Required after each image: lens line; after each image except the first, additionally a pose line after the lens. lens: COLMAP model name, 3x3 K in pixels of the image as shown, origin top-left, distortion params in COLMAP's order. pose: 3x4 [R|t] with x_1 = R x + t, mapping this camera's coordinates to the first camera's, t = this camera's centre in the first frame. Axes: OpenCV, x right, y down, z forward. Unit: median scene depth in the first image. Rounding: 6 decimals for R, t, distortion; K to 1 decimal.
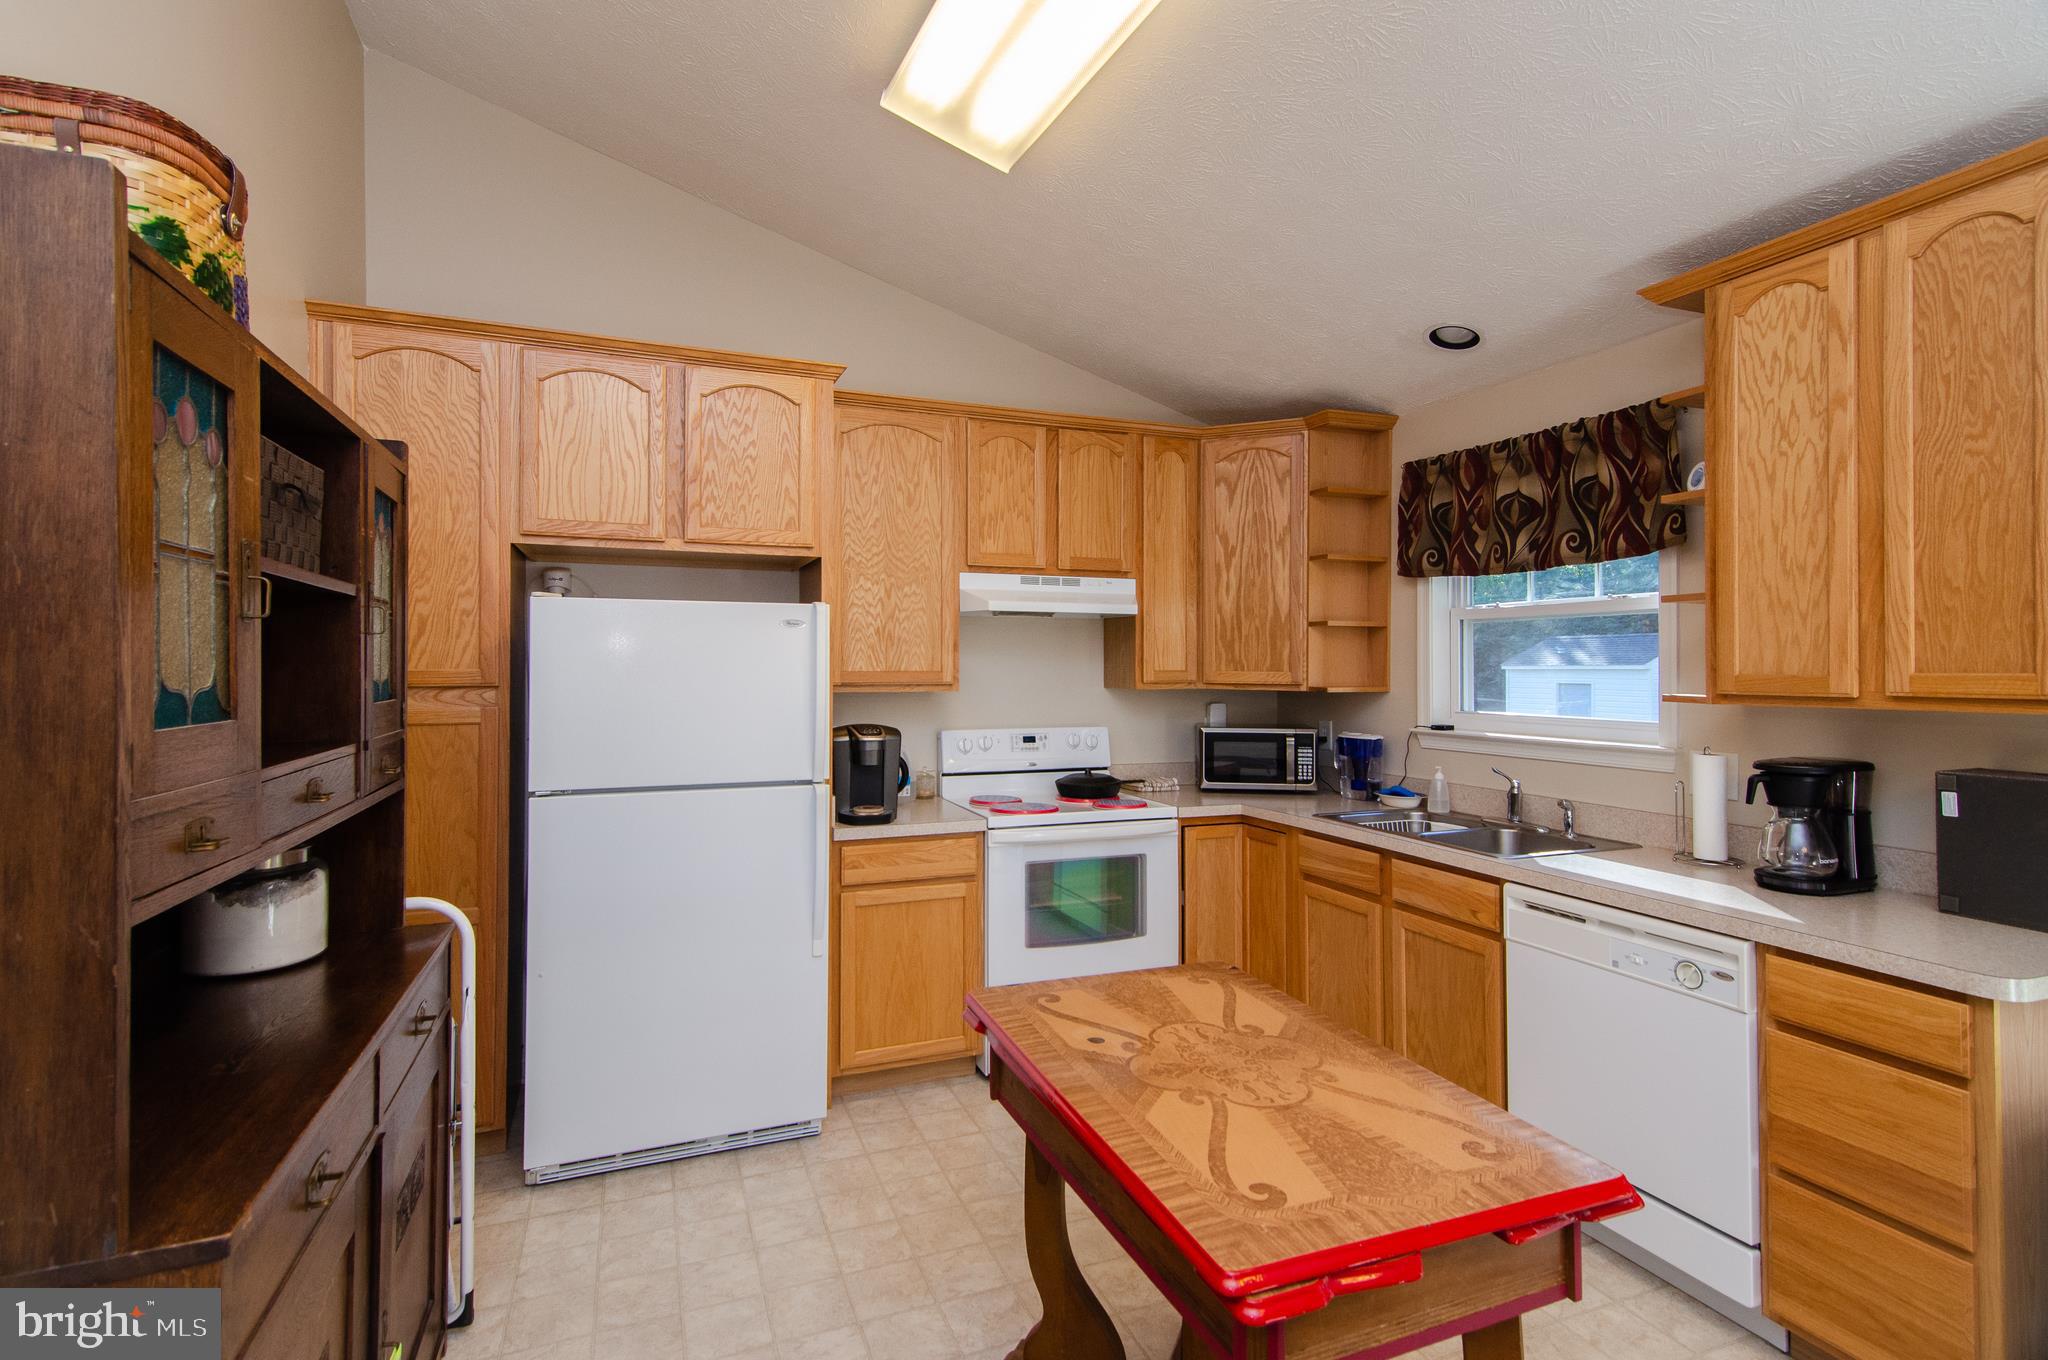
lens RADIAL K [[964.3, 0, 1017.6], [0, 964.3, 655.5], [0, 0, 1]] dist [0.013143, 0.000123]
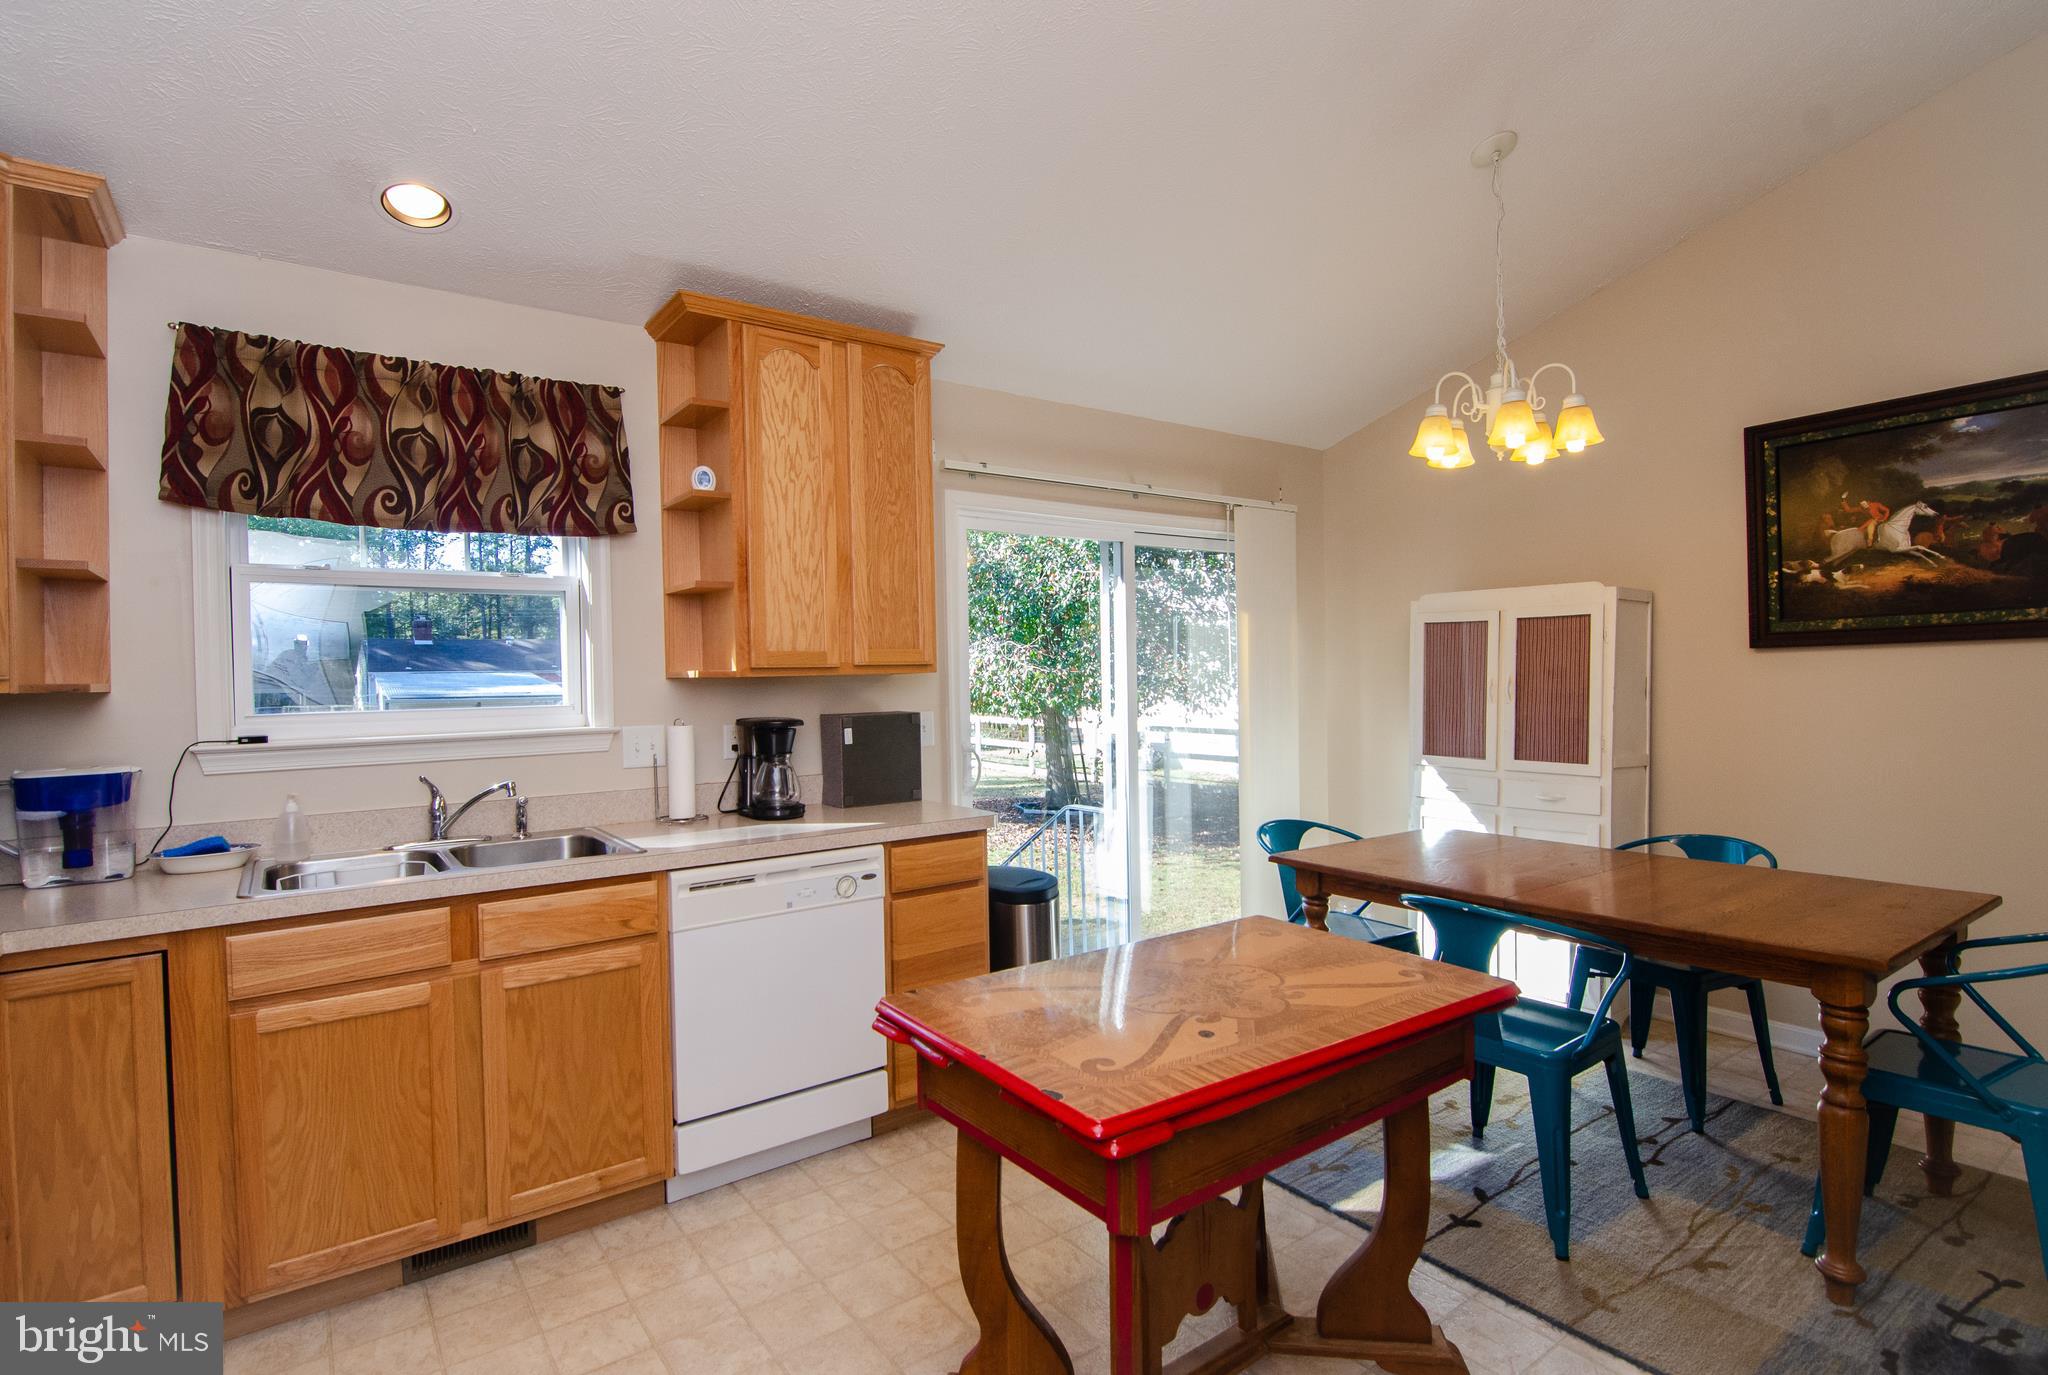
lens RADIAL K [[955.6, 0, 1024.0], [0, 955.6, 687.5], [0, 0, 1]] dist [0.001088, -0.008233]
pose [[-0.235587, -0.010753, 0.971794, -0.519267], [0.007773, 0.999886, 0.012948, 0.053118], [-0.971822, 0.010604, -0.235476, 0.988432]]
